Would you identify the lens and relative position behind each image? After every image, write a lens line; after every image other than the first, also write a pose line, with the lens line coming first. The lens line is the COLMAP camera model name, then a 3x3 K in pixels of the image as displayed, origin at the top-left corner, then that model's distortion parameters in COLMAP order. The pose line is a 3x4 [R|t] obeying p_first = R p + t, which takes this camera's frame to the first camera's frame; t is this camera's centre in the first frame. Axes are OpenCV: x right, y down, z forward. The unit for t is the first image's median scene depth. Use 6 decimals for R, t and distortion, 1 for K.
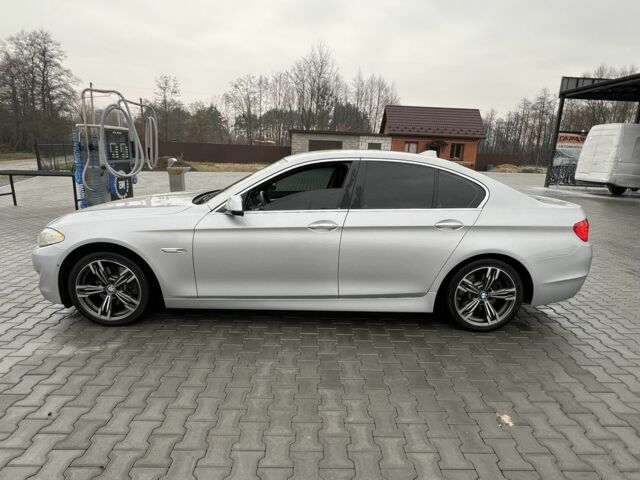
lens RADIAL K [[383.3, 0, 381.0], [0, 383.3, 255.8], [0, 0, 1]] dist [-0.001827, -0.001078]
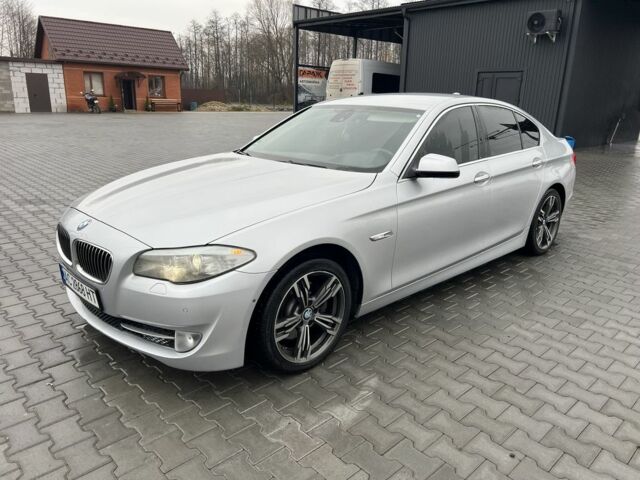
lens RADIAL K [[464.4, 0, 320.0], [0, 464.4, 240.0], [0, 0, 1]] dist [0.042306, -0.043819]
pose [[0.754481, -0.209471, 0.621997, -0.308729], [0.173000, 0.977658, 0.119400, -0.035068], [-0.633111, 0.017520, 0.773863, 0.094851]]
